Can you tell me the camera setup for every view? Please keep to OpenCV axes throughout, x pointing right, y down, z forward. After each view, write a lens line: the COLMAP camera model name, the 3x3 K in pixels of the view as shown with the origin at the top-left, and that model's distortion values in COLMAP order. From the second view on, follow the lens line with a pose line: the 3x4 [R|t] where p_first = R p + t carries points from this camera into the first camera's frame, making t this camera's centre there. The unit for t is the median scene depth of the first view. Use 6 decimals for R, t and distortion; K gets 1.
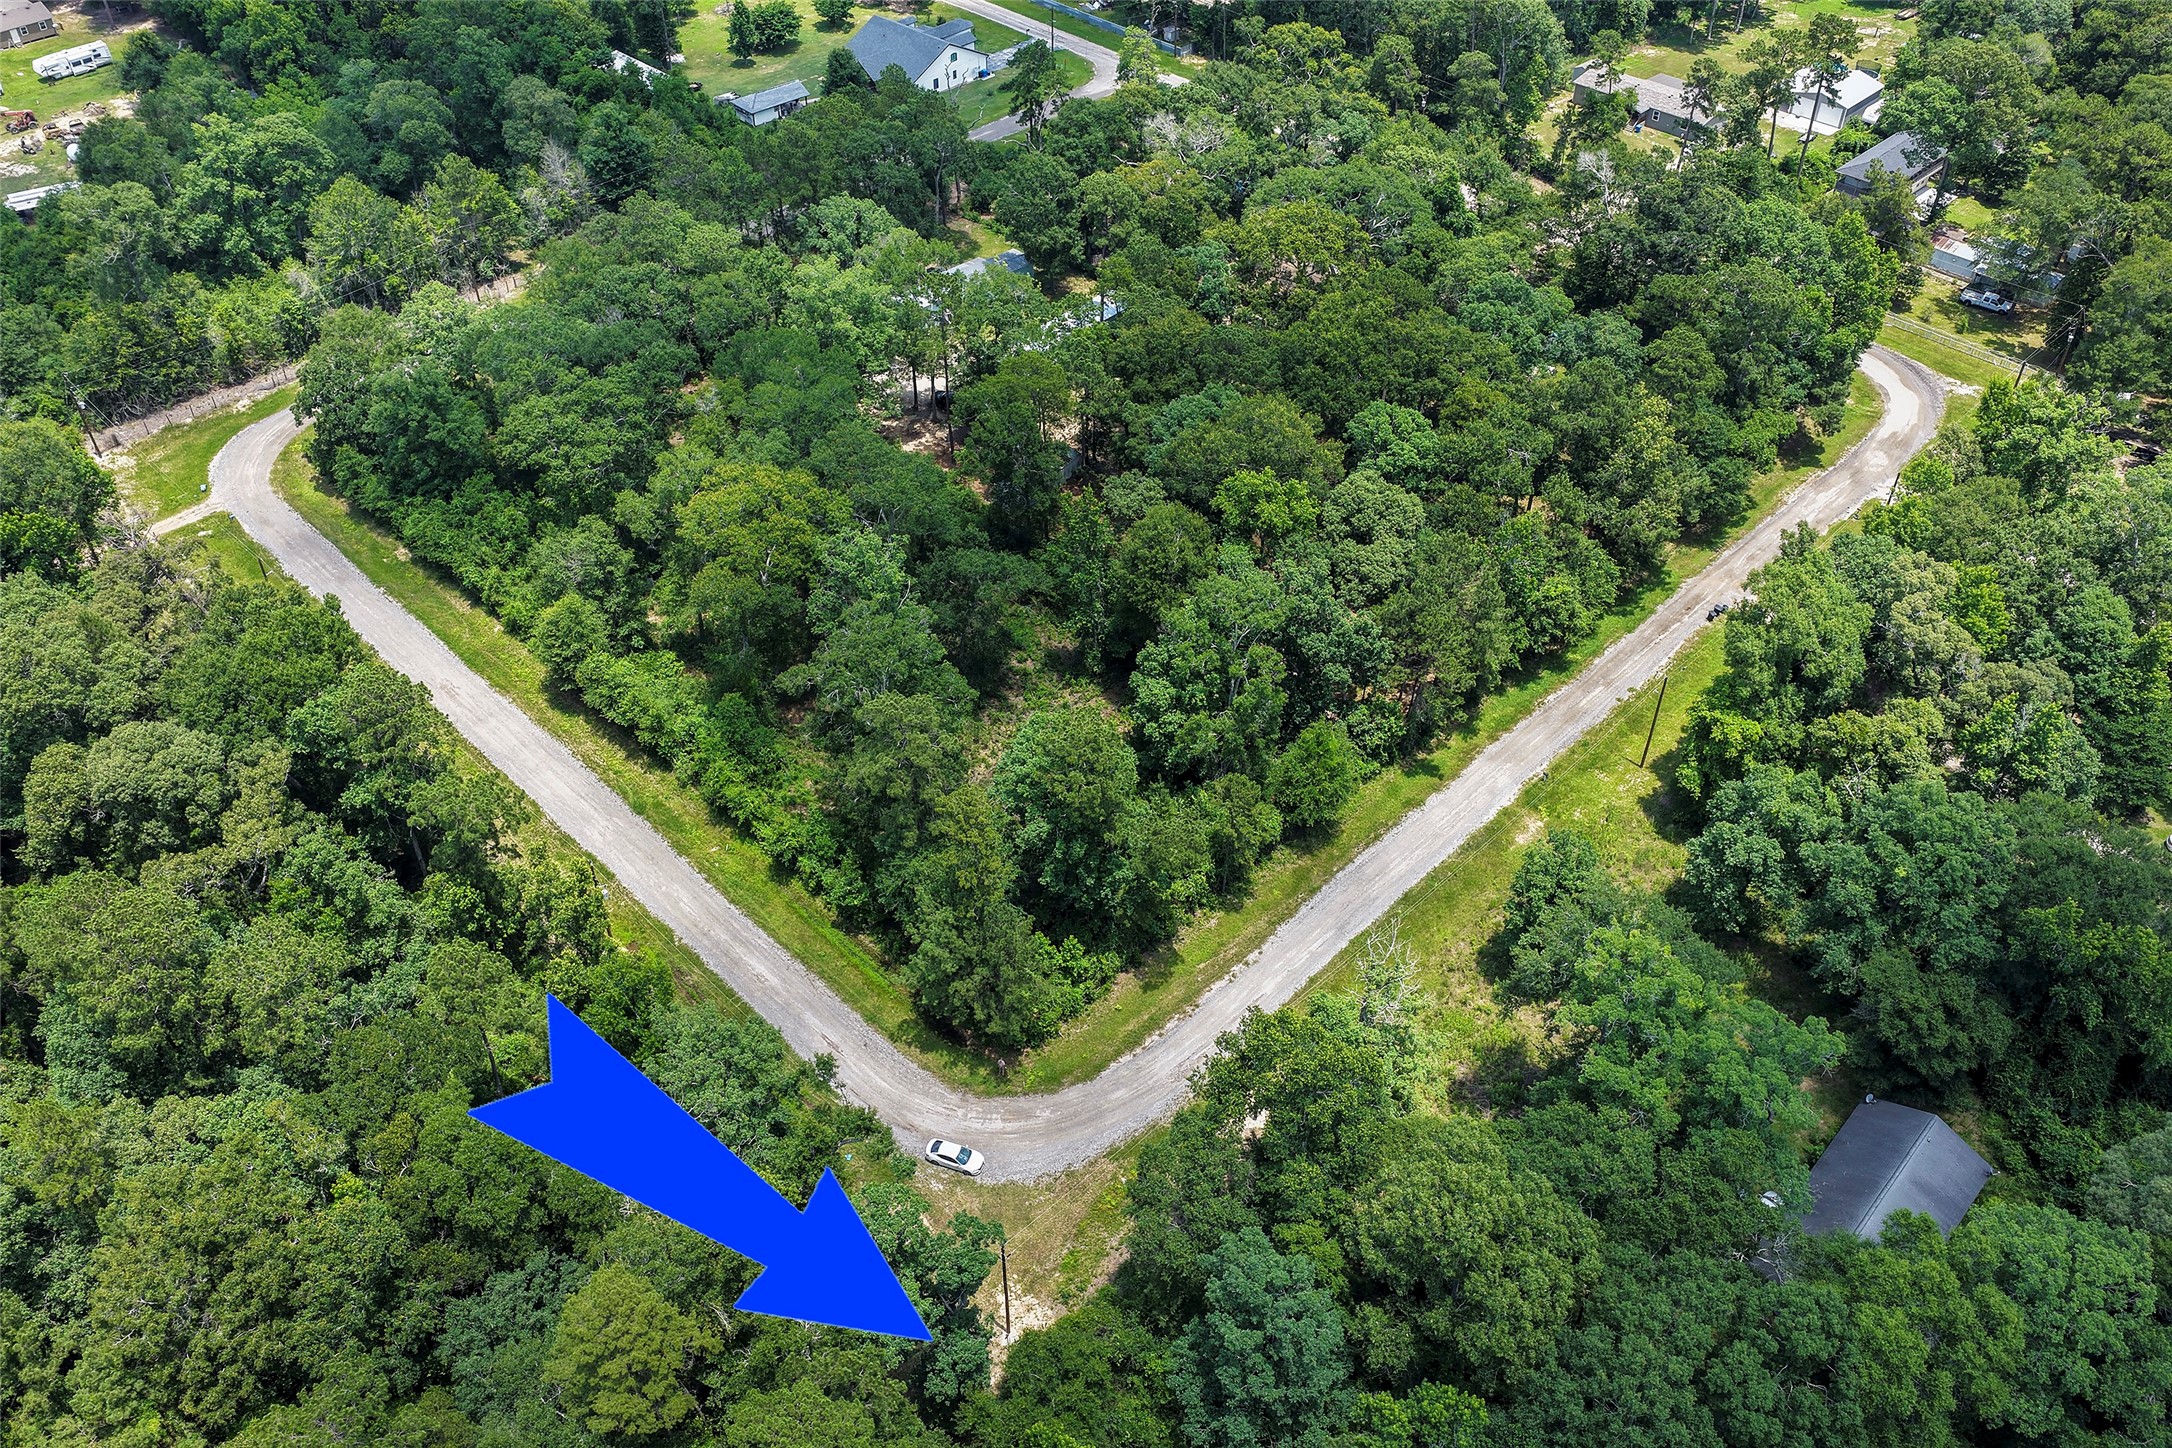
lens RADIAL K [[1780.4, 0, 1087.0], [0, 1780.4, 725.5], [0, 0, 1]] dist [0.001940, 0.029697]
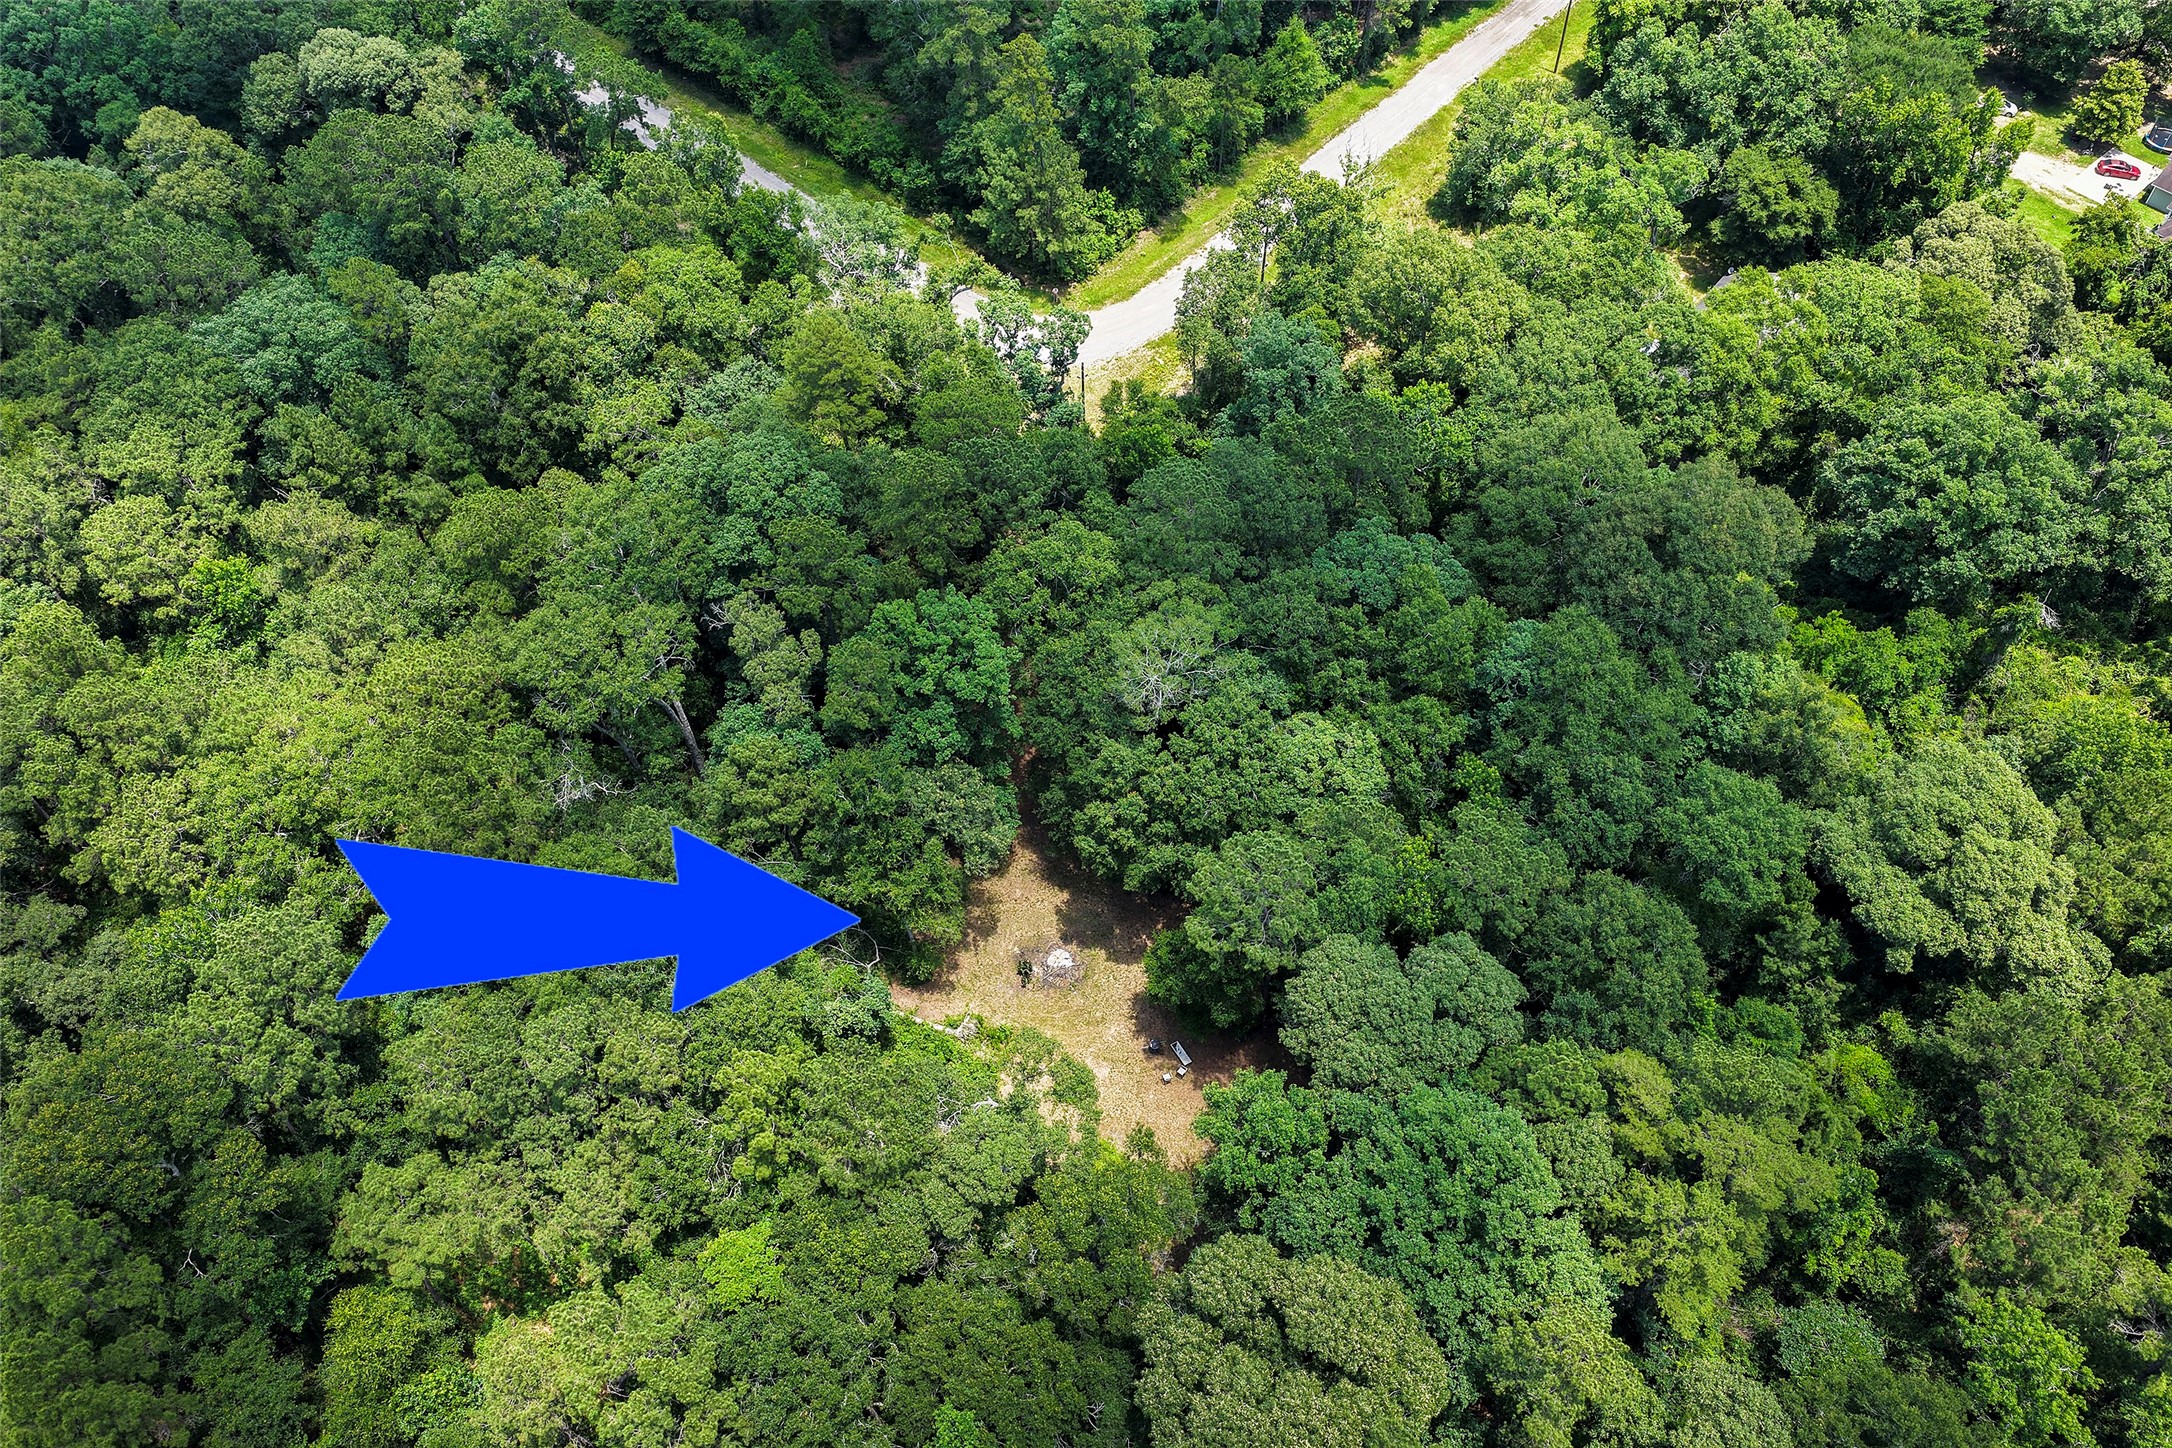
lens RADIAL K [[1780.4, 0, 1082.5], [0, 1780.4, 721.6], [0, 0, 1]] dist [0.001940, 0.029697]
pose [[0.997413, -0.061743, 0.036825, -0.093307], [0.054476, 0.983366, 0.173274, 0.268875], [-0.046911, -0.170820, 0.984185, -0.291942]]
